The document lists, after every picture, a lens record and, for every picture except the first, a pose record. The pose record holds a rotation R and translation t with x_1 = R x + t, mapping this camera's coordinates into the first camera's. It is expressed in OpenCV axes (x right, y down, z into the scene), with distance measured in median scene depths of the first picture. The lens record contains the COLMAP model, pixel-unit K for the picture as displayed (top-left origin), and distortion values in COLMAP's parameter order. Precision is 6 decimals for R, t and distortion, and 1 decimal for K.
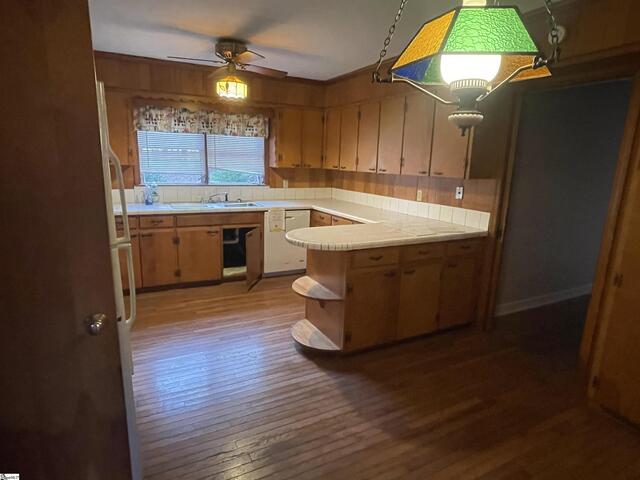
lens RADIAL K [[377.0, 0, 320.0], [0, 377.0, 240.0], [0, 0, 1]] dist [-0.004236, -0.001486]
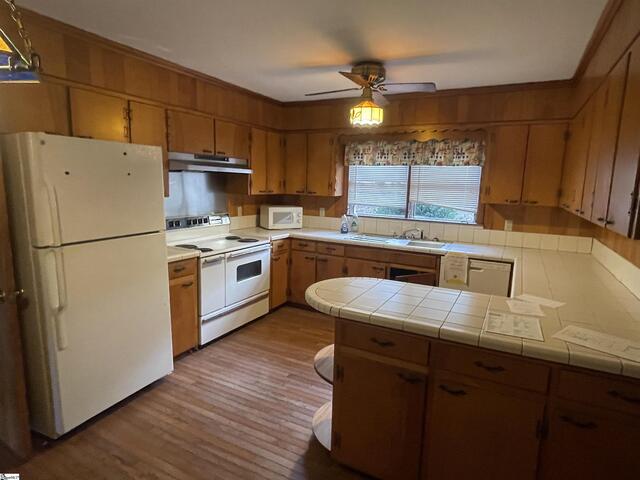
lens RADIAL K [[377.0, 0, 320.0], [0, 377.0, 240.0], [0, 0, 1]] dist [-0.004236, -0.001486]
pose [[0.563714, 0.111250, -0.818444, 0.355925], [-0.183795, 0.982939, 0.007018, -0.064930], [0.805261, 0.146470, 0.574544, 0.312120]]
